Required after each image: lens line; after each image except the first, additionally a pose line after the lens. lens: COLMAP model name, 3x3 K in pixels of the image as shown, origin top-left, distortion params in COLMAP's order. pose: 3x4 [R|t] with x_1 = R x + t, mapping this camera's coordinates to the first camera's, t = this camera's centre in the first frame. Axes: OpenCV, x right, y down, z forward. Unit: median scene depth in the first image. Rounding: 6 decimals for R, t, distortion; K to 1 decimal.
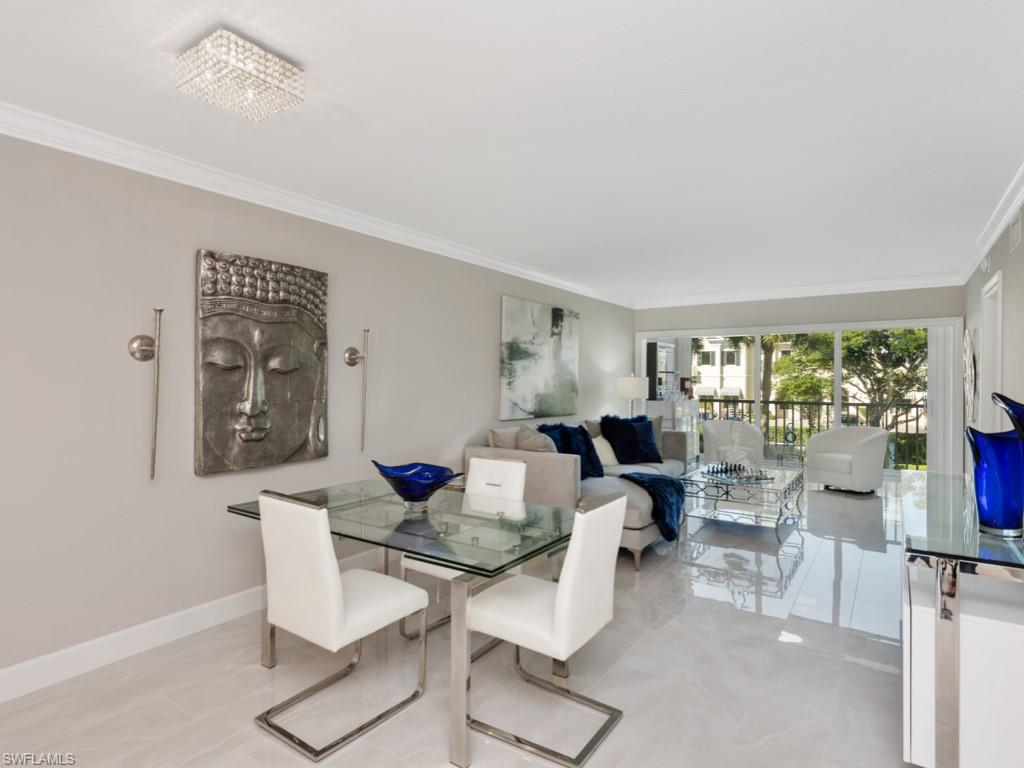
lens RADIAL K [[540.0, 0, 508.3], [0, 540.0, 378.7], [0, 0, 1]] dist [0.003381, 0.000170]
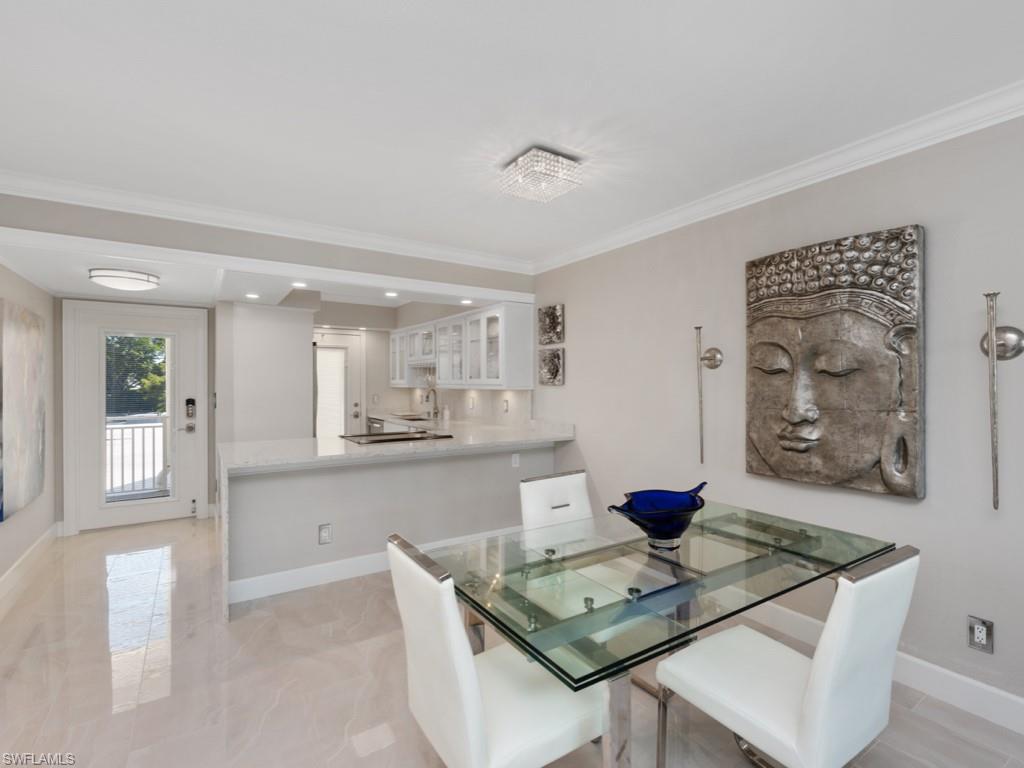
lens RADIAL K [[489.8, 0, 511.3], [0, 489.8, 386.0], [0, 0, 1]] dist [0.011280, 0.002831]
pose [[-0.362221, 0.007339, -0.932063, 0.272979], [0.009667, 0.999945, 0.004117, -0.001075], [0.932042, -0.007519, -0.362272, 0.494090]]
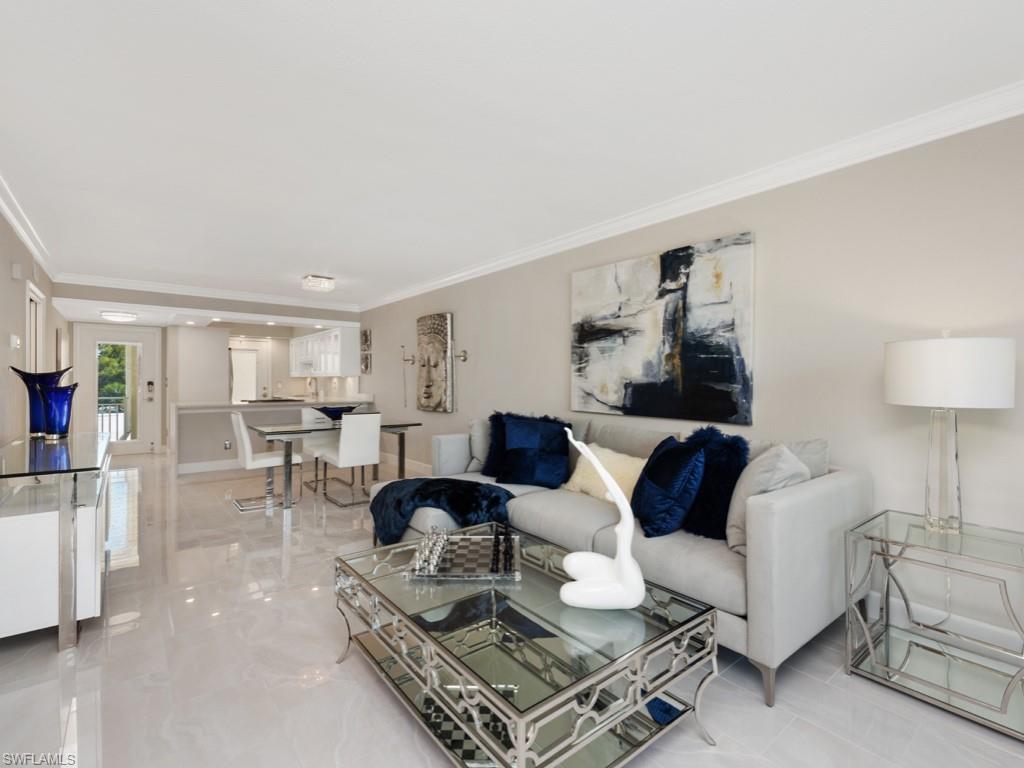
lens RADIAL K [[474.2, 0, 511.8], [0, 474.2, 379.2], [0, 0, 1]] dist [0.005258, 0.000146]
pose [[-0.264508, 0.000242, -0.964383, 0.758843], [0.006928, 0.999975, -0.001650, 0.024169], [0.964359, -0.007118, -0.264503, 1.072729]]
